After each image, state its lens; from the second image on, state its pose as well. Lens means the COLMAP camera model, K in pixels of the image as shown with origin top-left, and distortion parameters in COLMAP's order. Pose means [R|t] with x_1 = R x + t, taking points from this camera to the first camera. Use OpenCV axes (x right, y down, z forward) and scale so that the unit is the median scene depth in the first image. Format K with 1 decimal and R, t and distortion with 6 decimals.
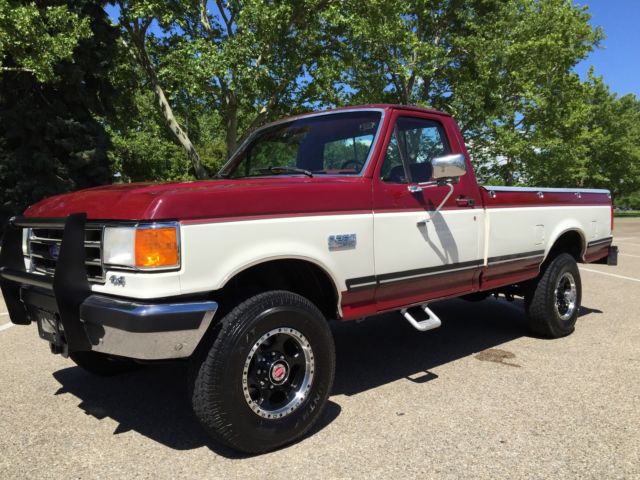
lens RADIAL K [[551.2, 0, 324.8], [0, 551.2, 236.0], [0, 0, 1]] dist [0.083059, -0.118537]
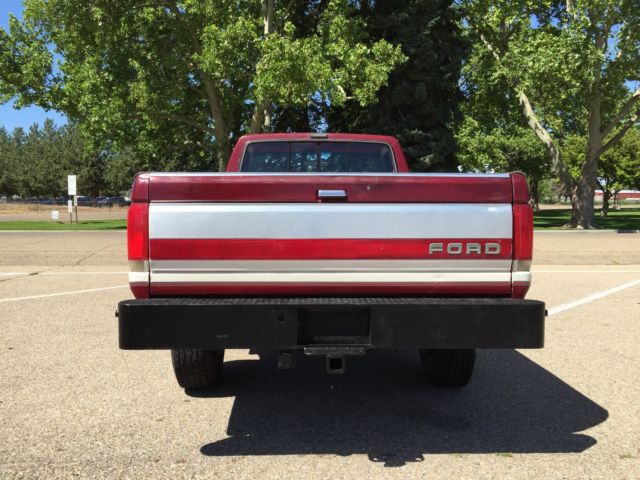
lens RADIAL K [[551.2, 0, 317.1], [0, 551.2, 241.2], [0, 0, 1]] dist [0.083059, -0.118537]
pose [[0.719424, 0.046895, -0.692986, 1.030779], [-0.035488, 0.998897, 0.030754, -0.012001], [0.693664, 0.002467, 0.720294, 0.074805]]
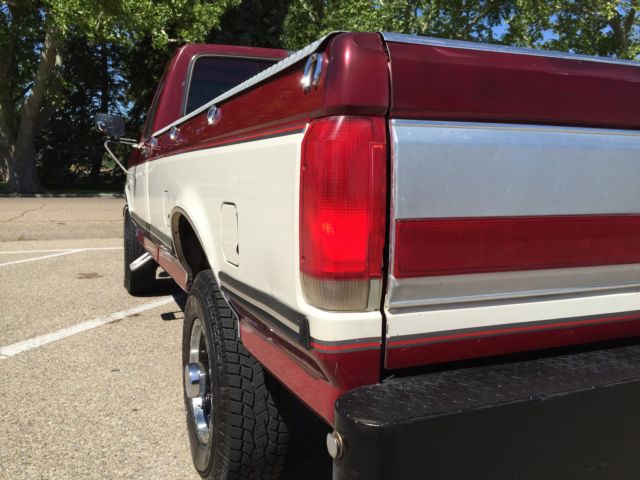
lens RADIAL K [[551.2, 0, 323.5], [0, 551.2, 245.1], [0, 0, 1]] dist [0.083059, -0.118537]
pose [[0.926487, 0.065072, -0.370658, 0.568598], [-0.034398, 0.995457, 0.088780, 0.001286], [0.374751, -0.069504, 0.924517, 0.168877]]
